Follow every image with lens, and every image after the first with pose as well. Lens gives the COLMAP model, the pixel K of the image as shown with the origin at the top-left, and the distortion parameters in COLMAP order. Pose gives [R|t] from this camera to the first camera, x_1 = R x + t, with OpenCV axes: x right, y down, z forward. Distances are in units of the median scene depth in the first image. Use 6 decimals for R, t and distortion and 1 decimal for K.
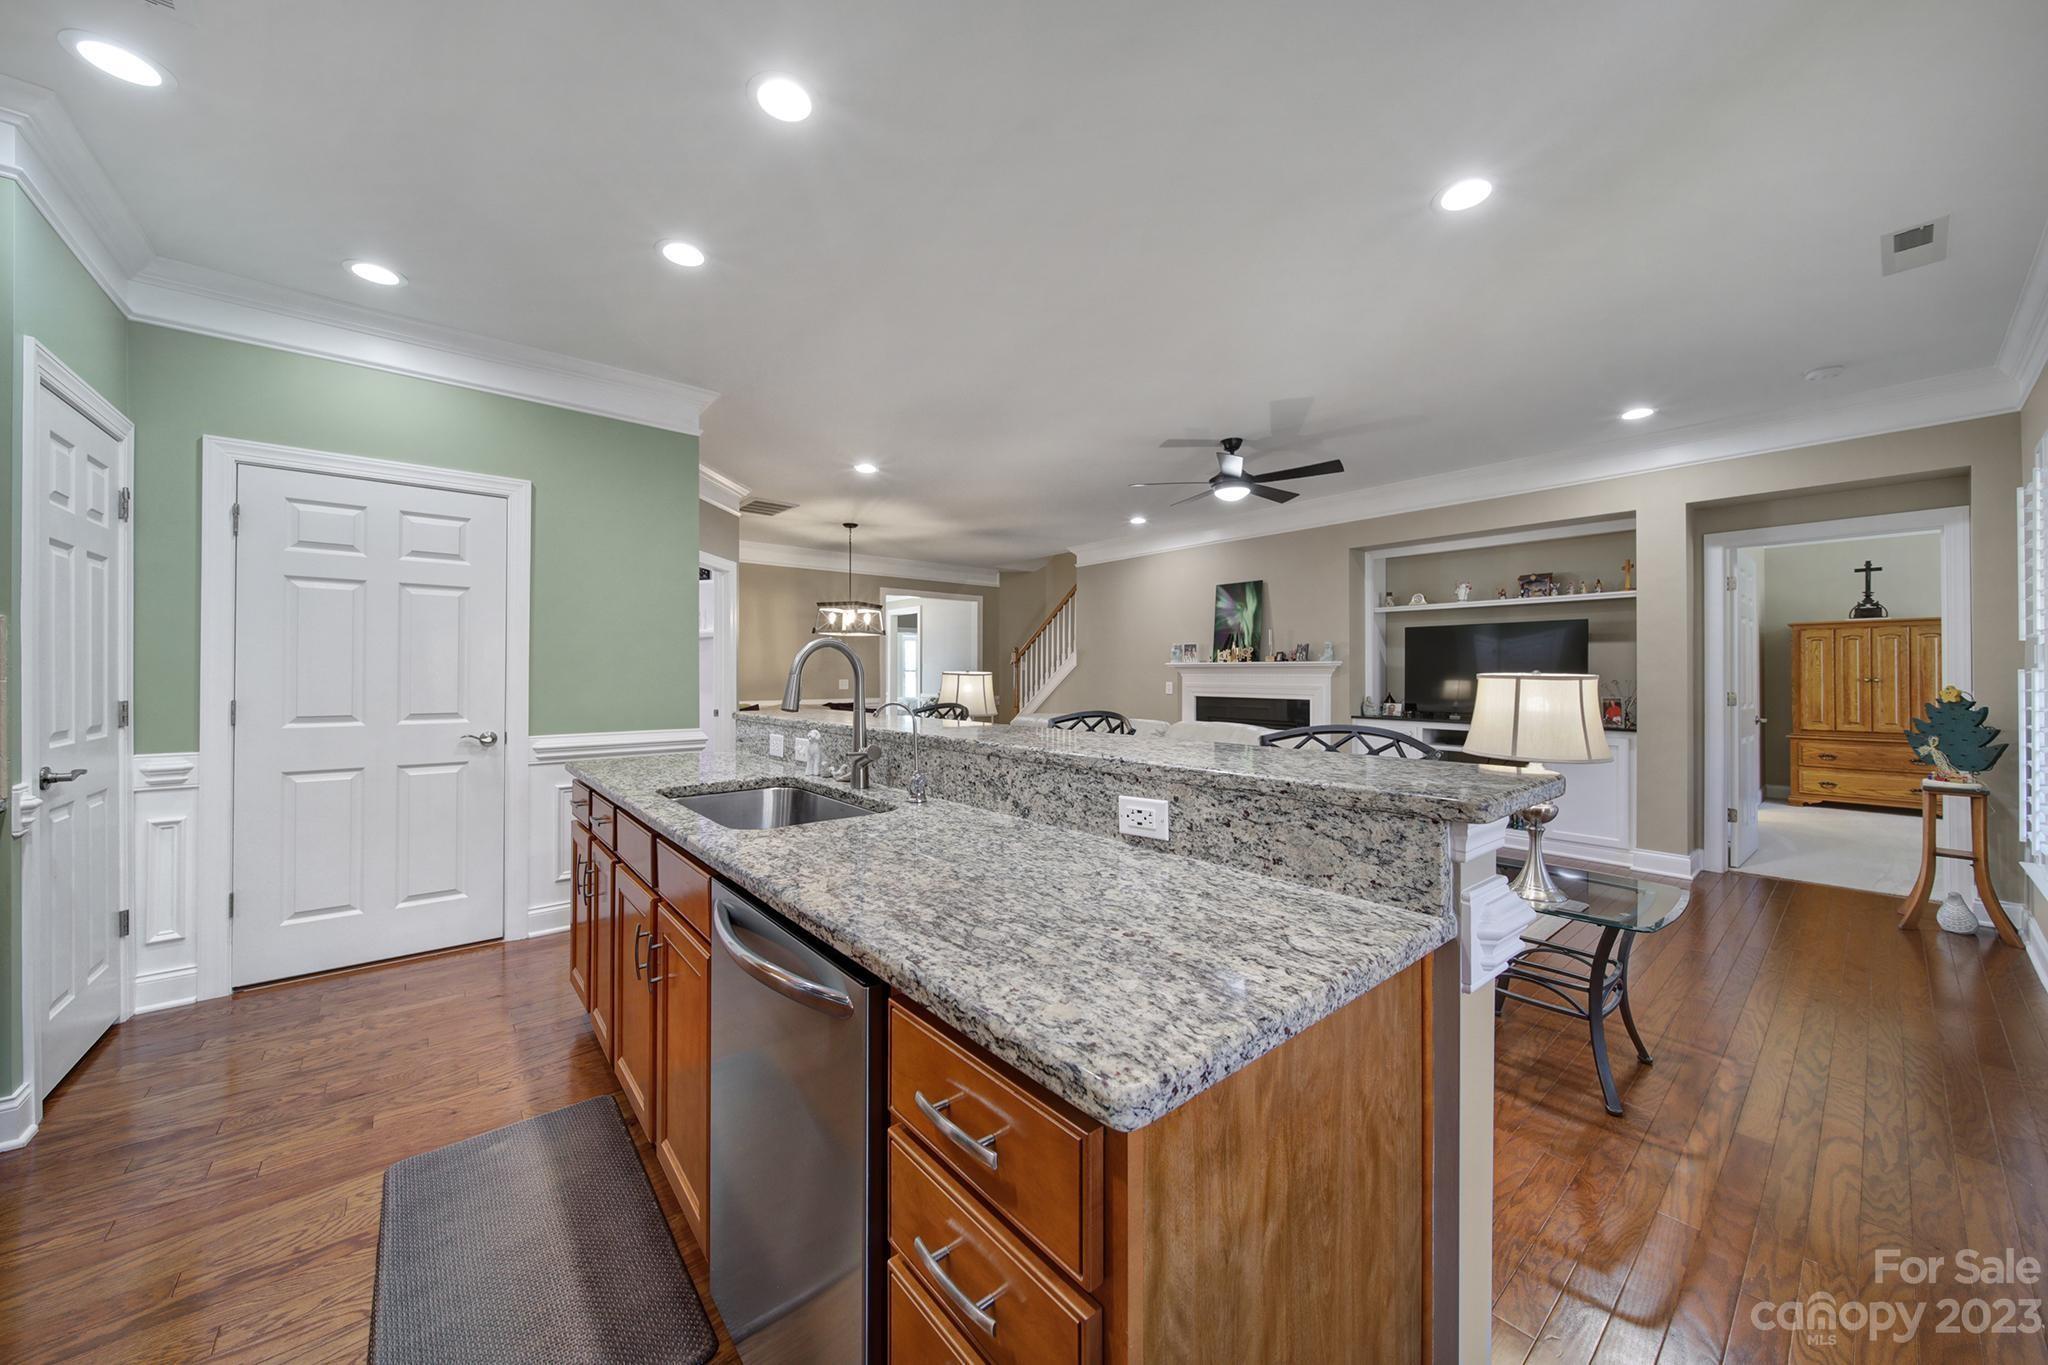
lens RADIAL K [[719.5, 0, 1018.6], [0, 719.5, 673.9], [0, 0, 1]] dist [0.000750, 0.000071]
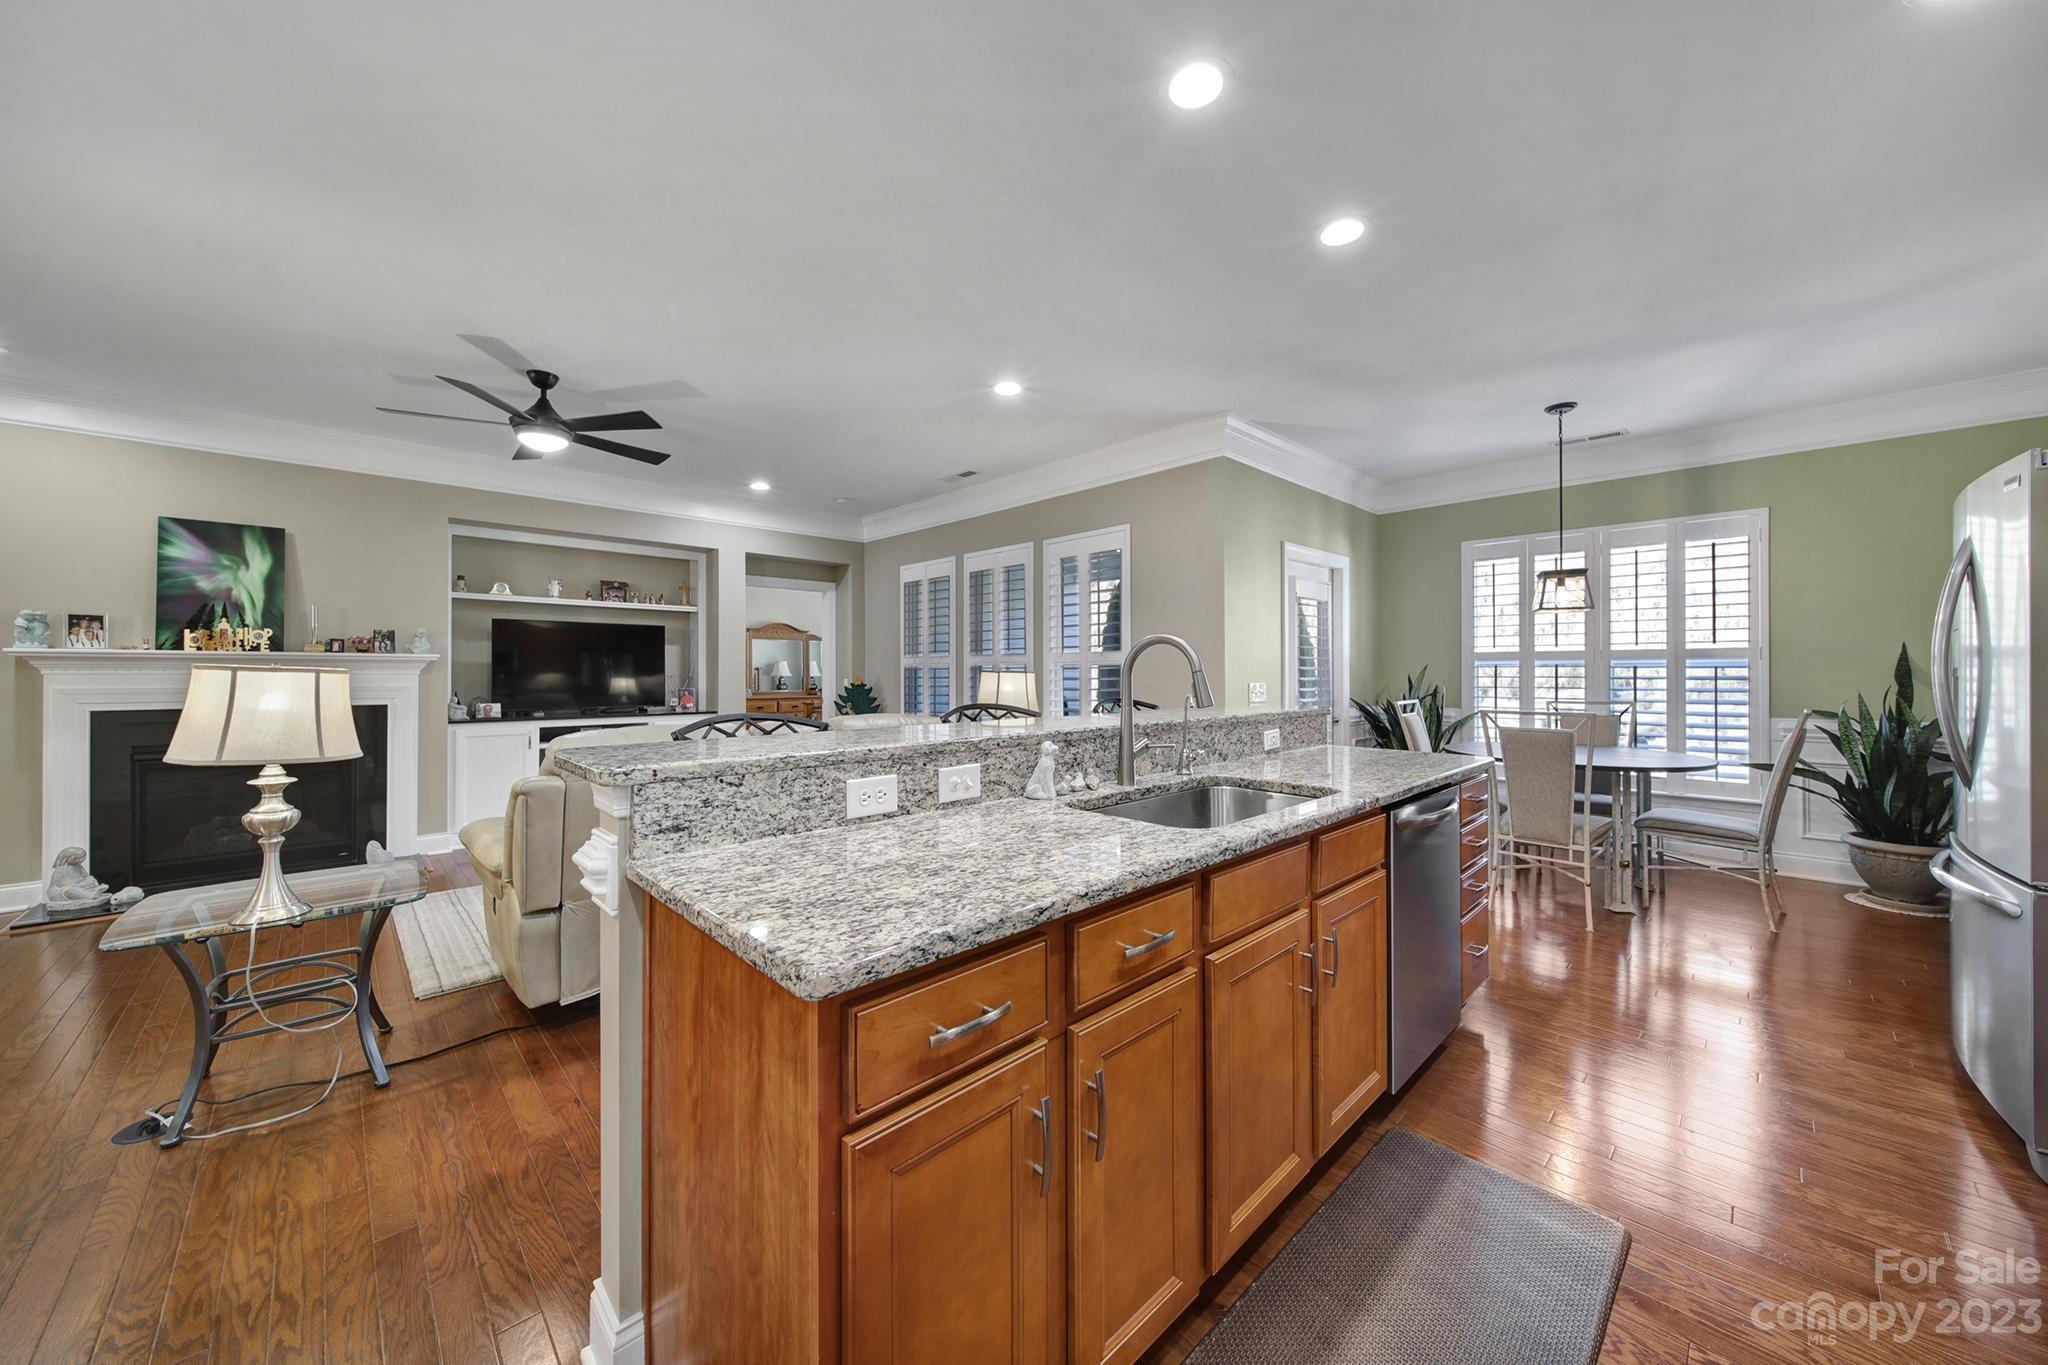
lens RADIAL K [[719.5, 0, 1018.6], [0, 719.5, 673.9], [0, 0, 1]] dist [0.000750, 0.000071]
pose [[-0.066981, -0.004757, 0.997743, -0.386823], [-0.000950, 0.999988, 0.004704, -0.000276], [-0.997754, -0.000633, -0.066984, 0.389355]]
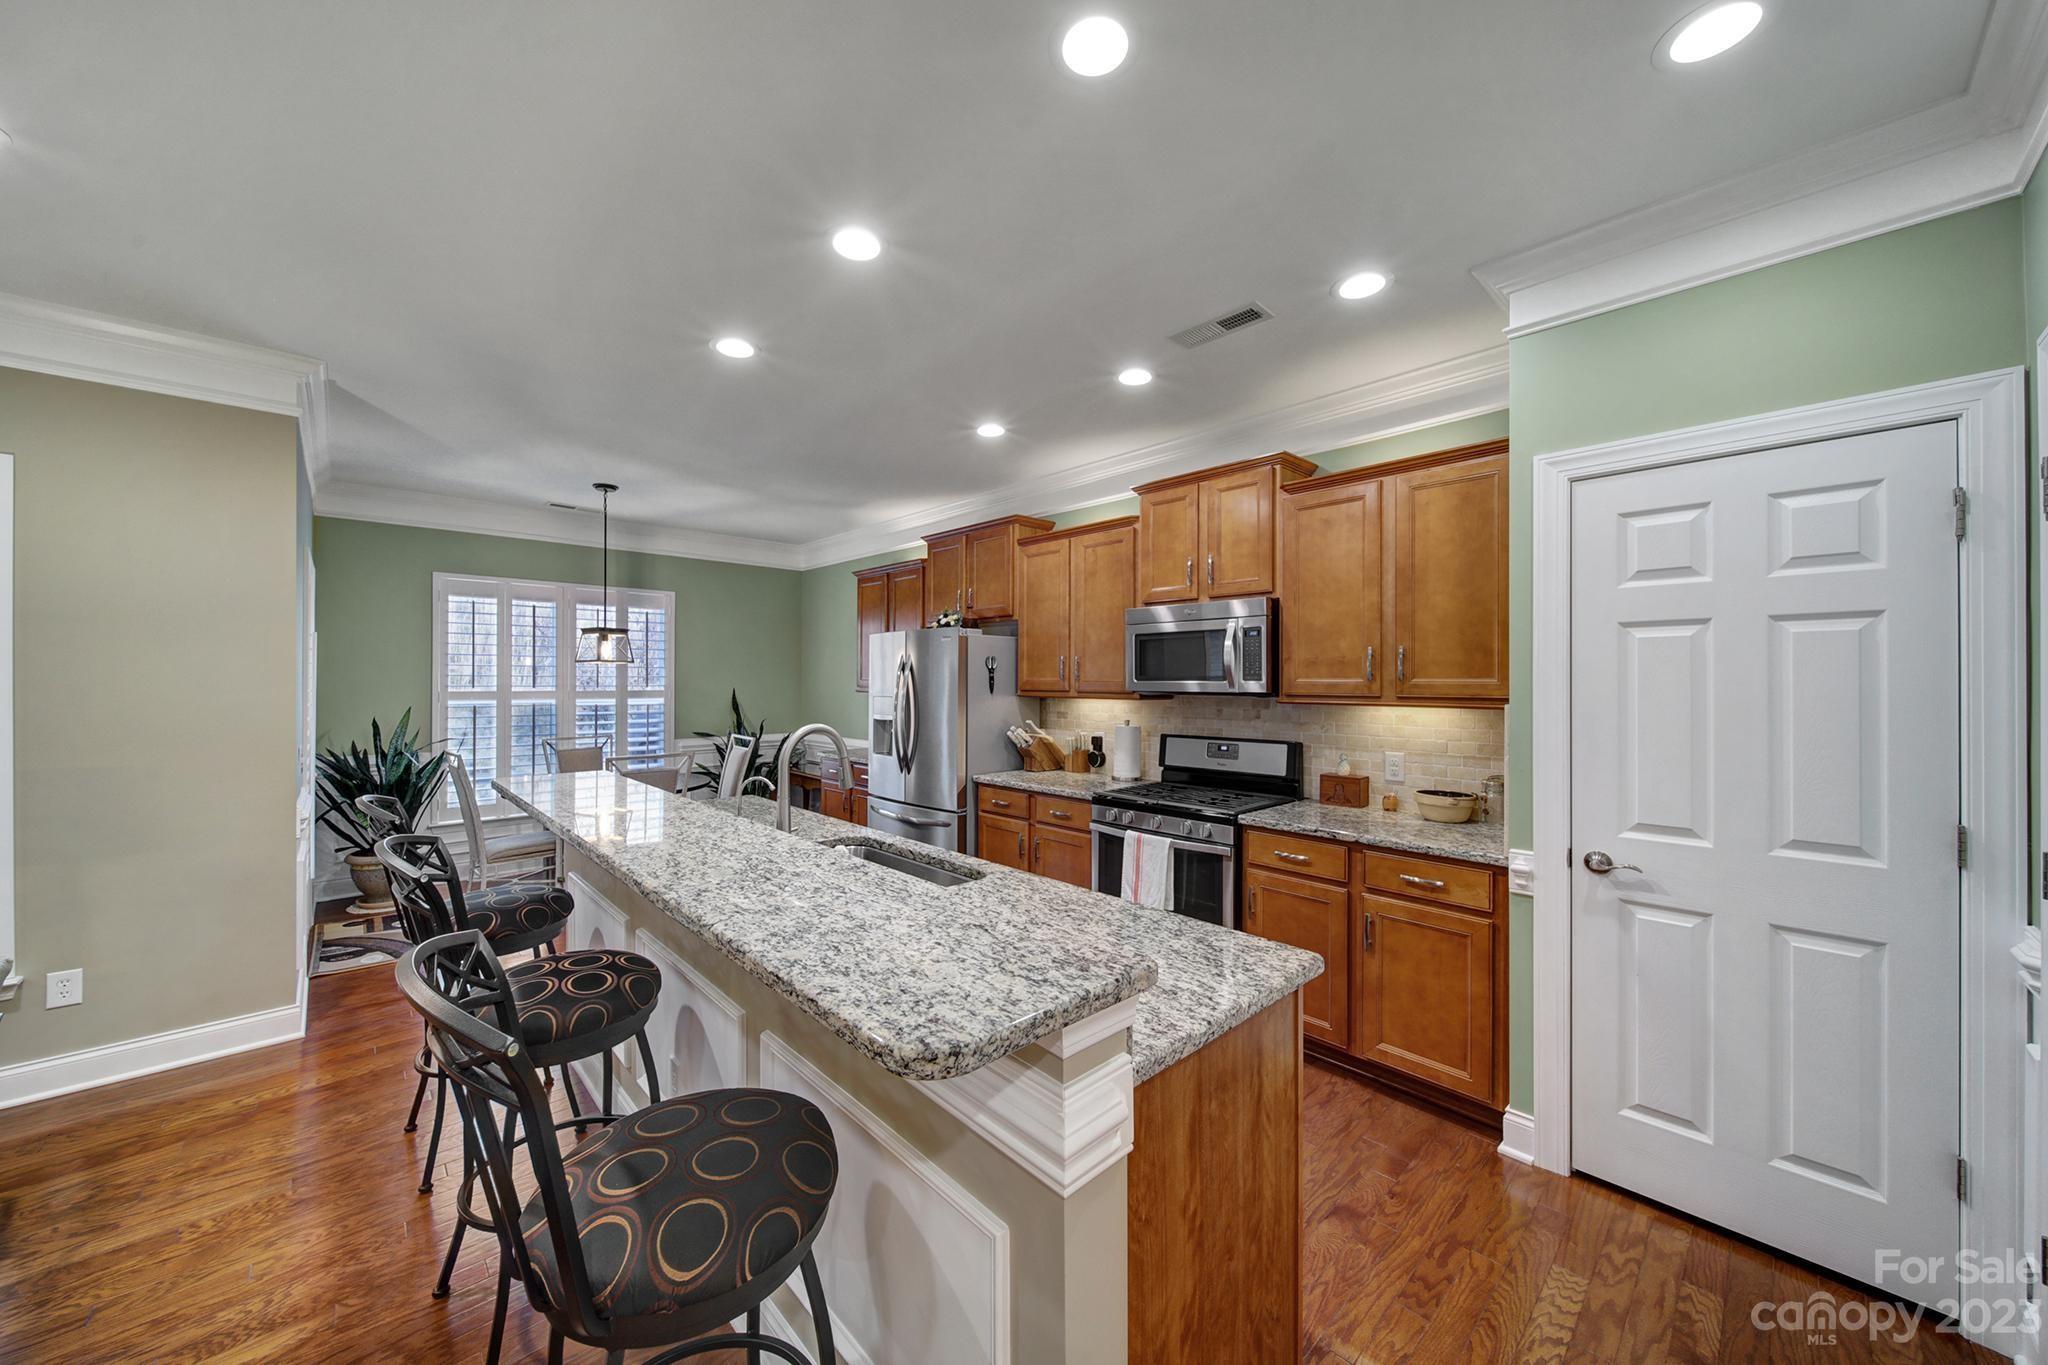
lens RADIAL K [[719.5, 0, 1018.6], [0, 719.5, 673.9], [0, 0, 1]] dist [0.000750, 0.000071]
pose [[-0.998532, -0.001407, -0.054154, -0.156062], [-0.000690, 0.999912, -0.013260, -0.033509], [0.054168, -0.013203, -0.998445, 0.635878]]
